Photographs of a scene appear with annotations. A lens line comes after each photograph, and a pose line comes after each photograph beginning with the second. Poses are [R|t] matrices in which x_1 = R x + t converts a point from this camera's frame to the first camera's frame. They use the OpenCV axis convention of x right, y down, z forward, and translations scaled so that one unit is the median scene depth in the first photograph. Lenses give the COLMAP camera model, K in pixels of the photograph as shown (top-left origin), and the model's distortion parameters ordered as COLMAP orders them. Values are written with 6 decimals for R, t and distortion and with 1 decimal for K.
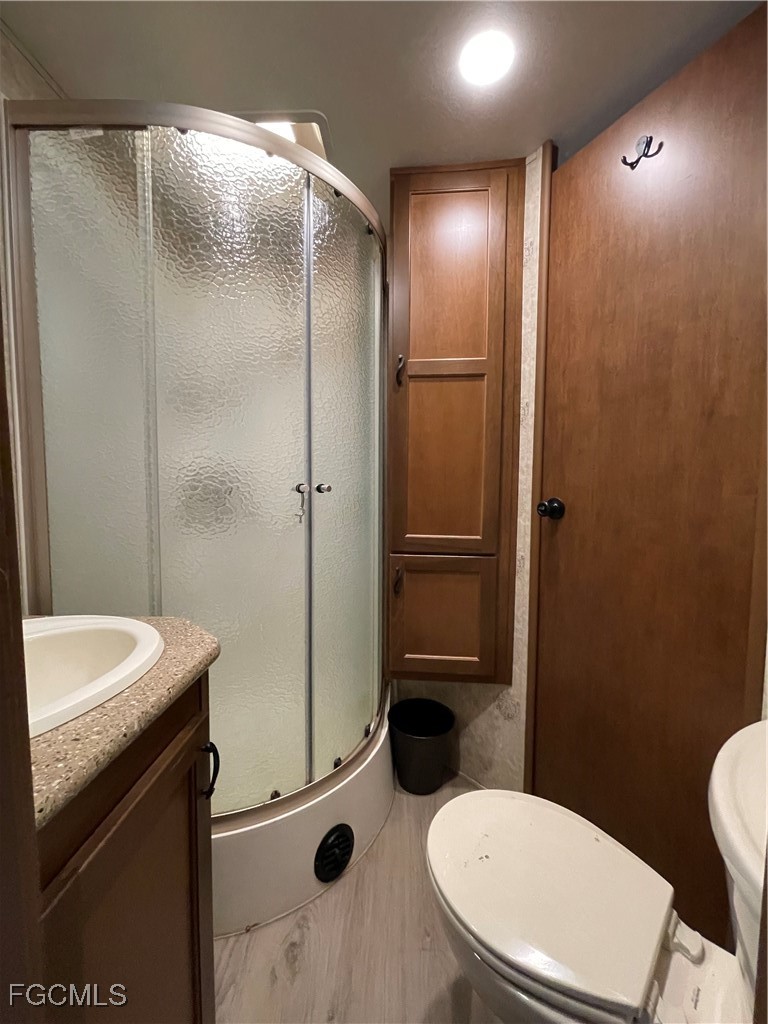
lens RADIAL K [[412.2, 0, 384.0], [0, 412.2, 512.0], [0, 0, 1]] dist [-0.001180, 0.002835]
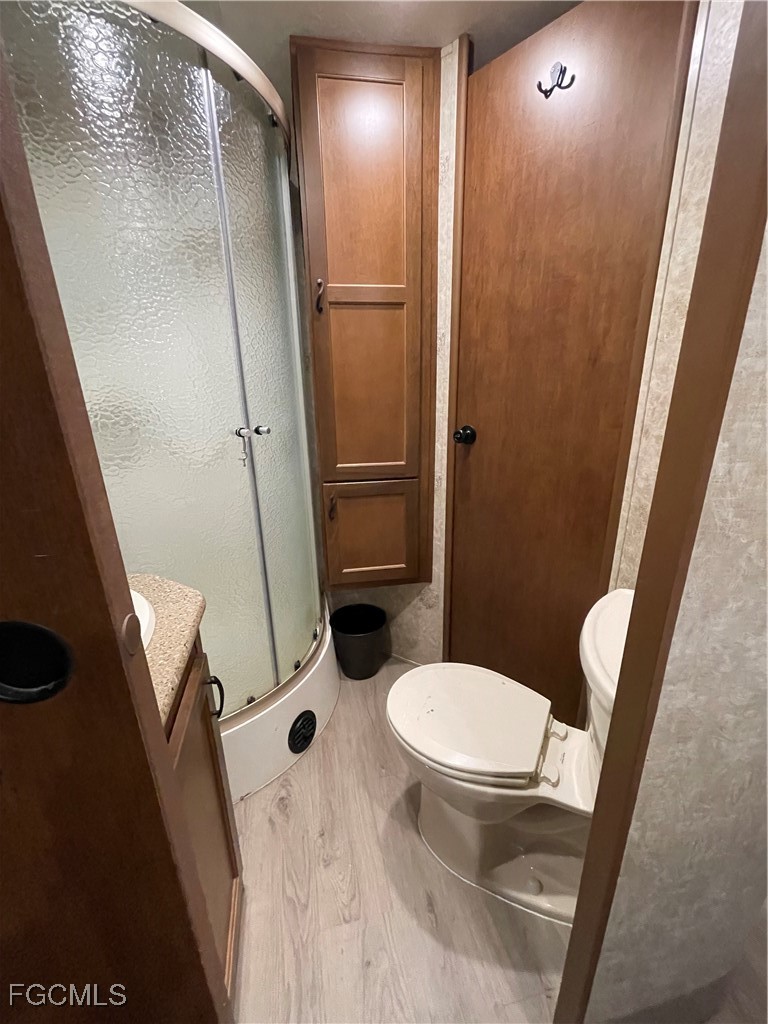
lens RADIAL K [[405.4, 0, 384.0], [0, 405.4, 512.0], [0, 0, 1]] dist [0.008059, -0.000300]
pose [[0.971157, -0.092336, 0.219838, -0.075810], [0.040901, 0.972821, 0.227916, -0.063345], [-0.234907, -0.212351, 0.948539, -0.057238]]
